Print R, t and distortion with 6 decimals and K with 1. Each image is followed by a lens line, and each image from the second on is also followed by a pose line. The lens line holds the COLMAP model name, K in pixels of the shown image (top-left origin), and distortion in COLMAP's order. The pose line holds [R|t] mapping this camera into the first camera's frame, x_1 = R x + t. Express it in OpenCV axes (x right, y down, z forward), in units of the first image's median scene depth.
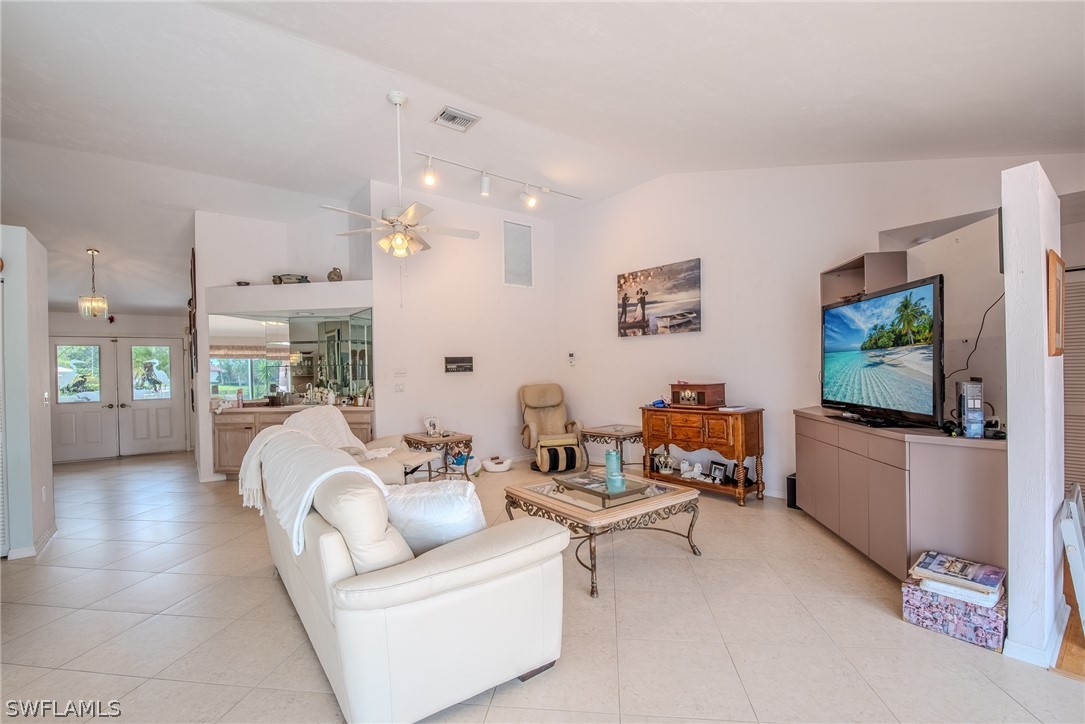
lens RADIAL K [[472.2, 0, 548.6], [0, 472.2, 371.7], [0, 0, 1]] dist [-0.000457, -0.010911]
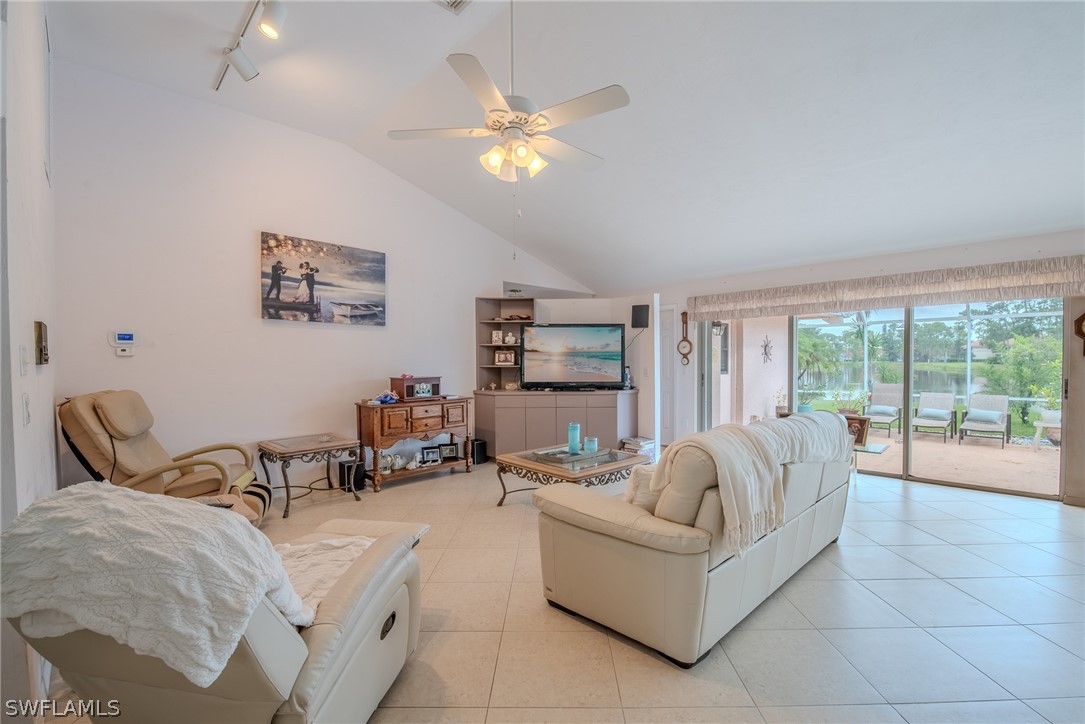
lens RADIAL K [[472.2, 0, 548.6], [0, 472.2, 371.7], [0, 0, 1]] dist [-0.000457, -0.010911]
pose [[-0.110239, 0.000237, 0.993905, -0.657349], [0.016586, 0.999861, 0.001602, 0.014009], [-0.993767, 0.016662, -0.110228, 0.706848]]
